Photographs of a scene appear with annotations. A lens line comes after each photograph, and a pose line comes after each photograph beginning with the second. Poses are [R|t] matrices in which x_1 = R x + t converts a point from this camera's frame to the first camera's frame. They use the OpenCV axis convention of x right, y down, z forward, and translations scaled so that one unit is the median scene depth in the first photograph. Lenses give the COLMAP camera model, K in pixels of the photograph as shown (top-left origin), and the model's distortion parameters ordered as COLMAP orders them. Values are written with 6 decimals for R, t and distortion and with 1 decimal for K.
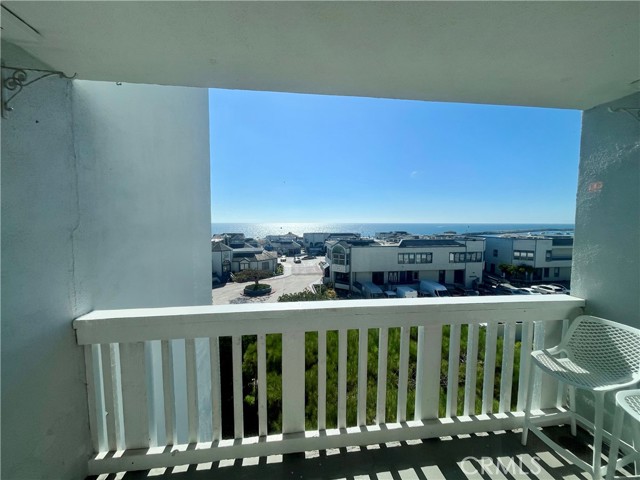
lens RADIAL K [[258.4, 0, 320.5], [0, 258.4, 236.8], [0, 0, 1]] dist [-0.000620, 0.000047]
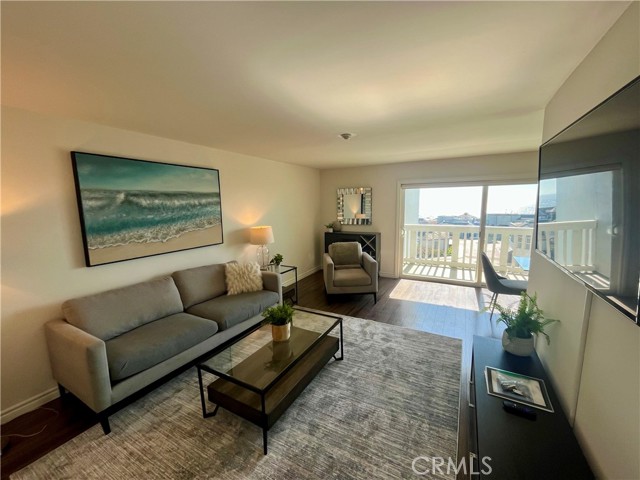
lens RADIAL K [[258.4, 0, 319.3], [0, 258.4, 236.1], [0, 0, 1]] dist [-0.000620, 0.000047]
pose [[0.806517, 0.063896, -0.587749, 0.454016], [-0.019502, 0.996477, 0.081568, 0.150585], [0.590890, -0.054324, 0.804921, -2.900444]]
